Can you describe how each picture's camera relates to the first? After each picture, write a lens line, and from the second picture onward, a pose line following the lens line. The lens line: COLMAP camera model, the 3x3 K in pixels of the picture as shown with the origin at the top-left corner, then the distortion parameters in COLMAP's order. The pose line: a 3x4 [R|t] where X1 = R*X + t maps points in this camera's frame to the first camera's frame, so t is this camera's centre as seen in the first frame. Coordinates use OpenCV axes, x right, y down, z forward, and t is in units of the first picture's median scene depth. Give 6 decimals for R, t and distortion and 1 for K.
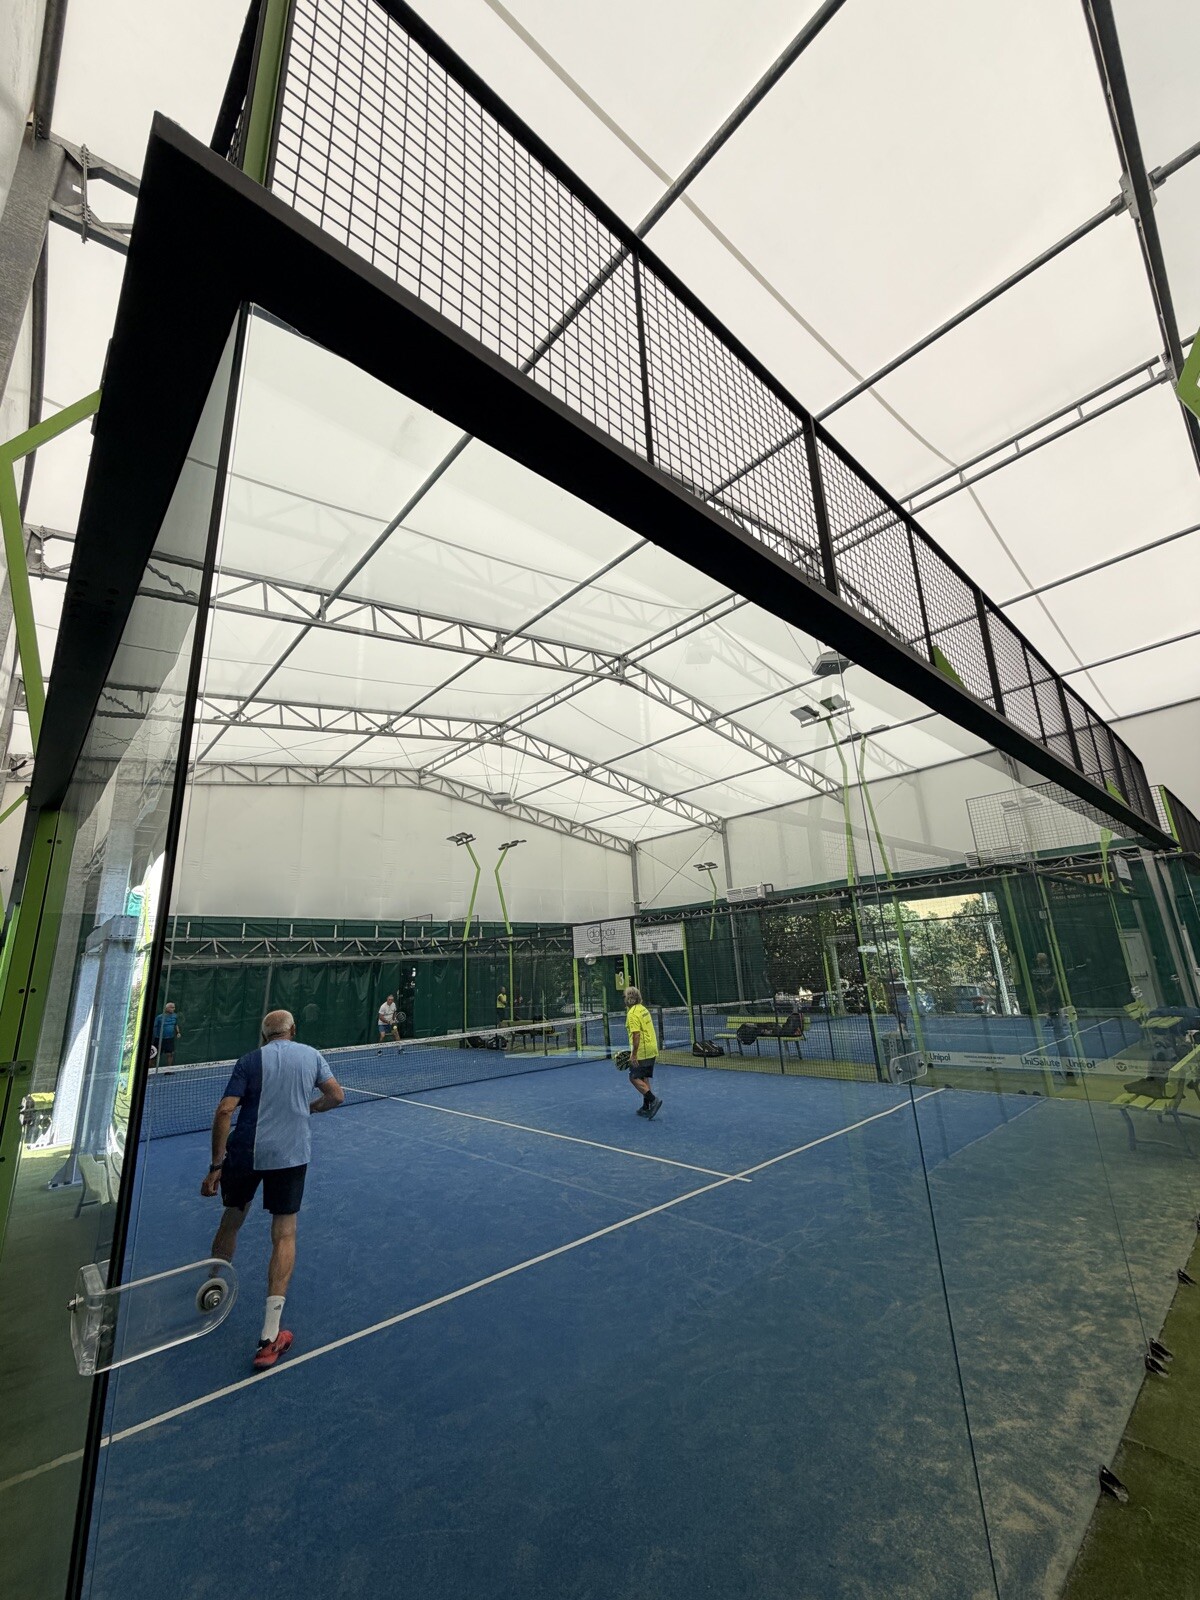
lens RADIAL K [[634.3, 0, 600.0], [0, 634.3, 800.0], [0, 0, 1]] dist [-0.001283, -0.000011]
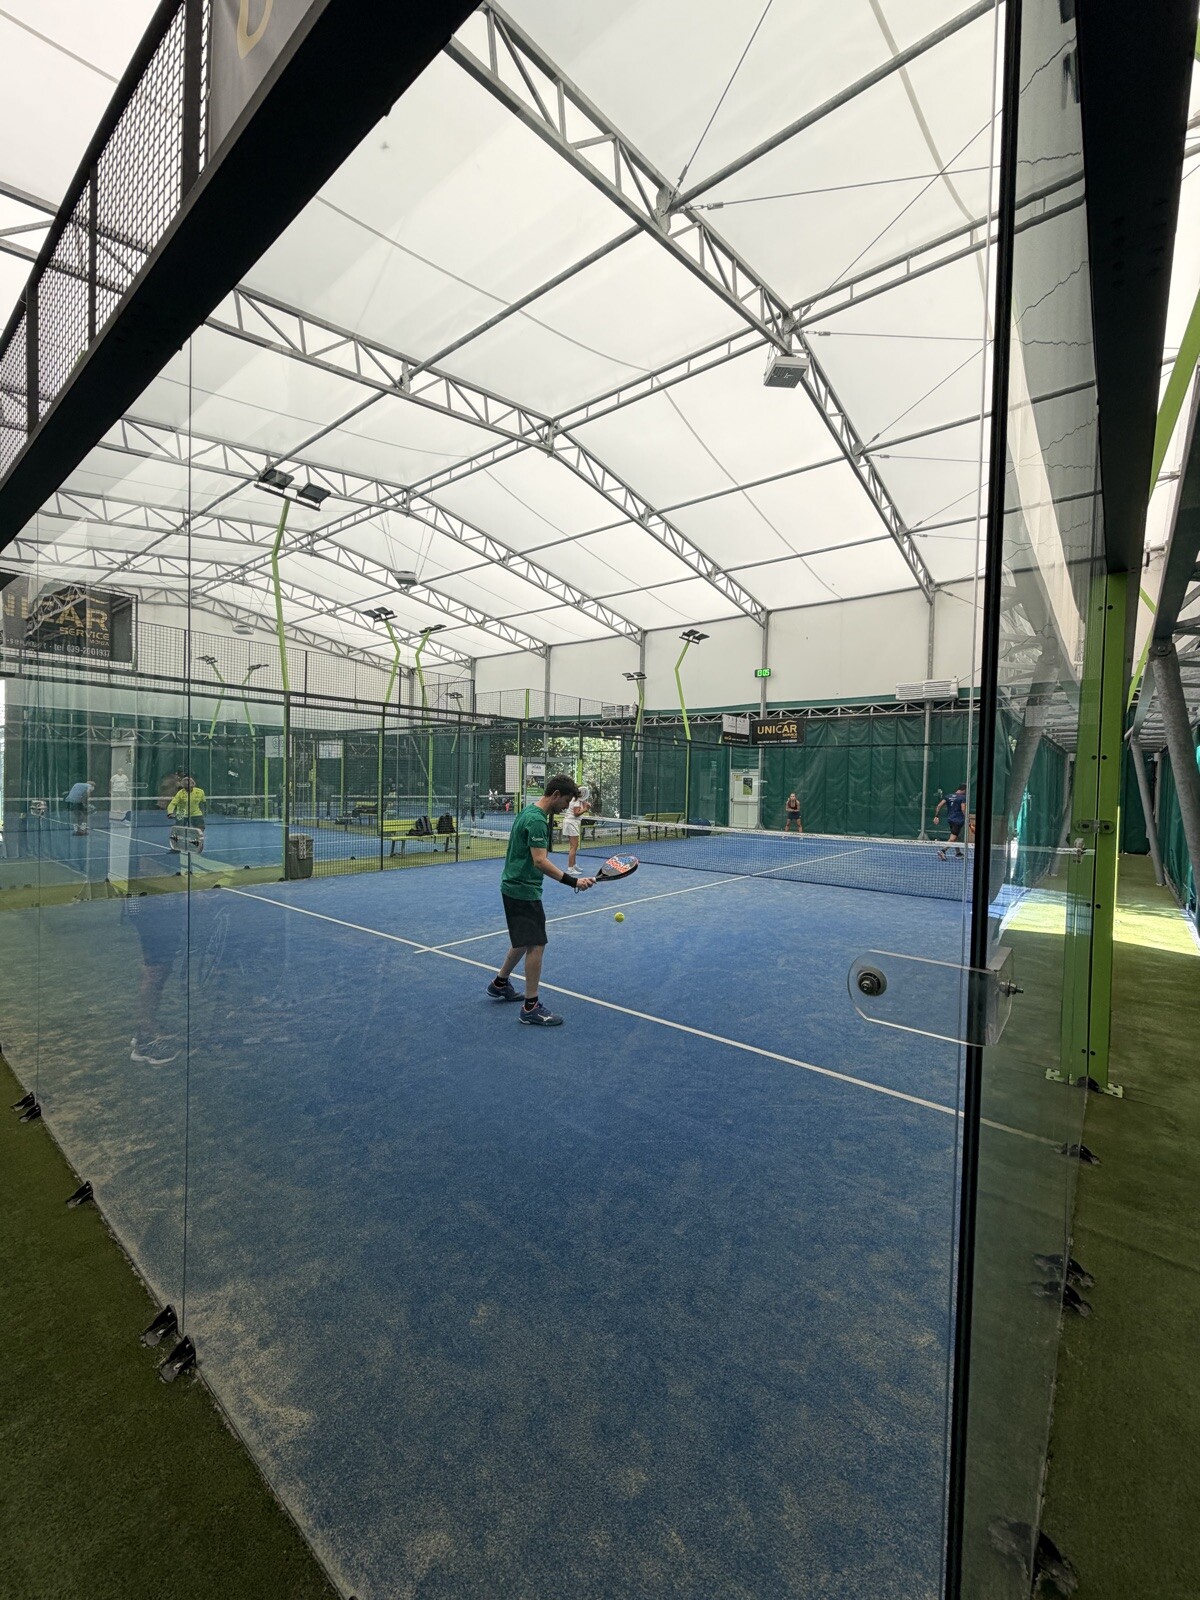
lens RADIAL K [[625.8, 0, 600.8], [0, 625.8, 847.4], [0, 0, 1]] dist [-0.002124, -0.000031]
pose [[0.986194, 0.060660, 0.154081, 0.200036], [-0.113335, 0.925660, 0.360983, -0.070283], [-0.120729, -0.373462, 0.919756, -0.209910]]
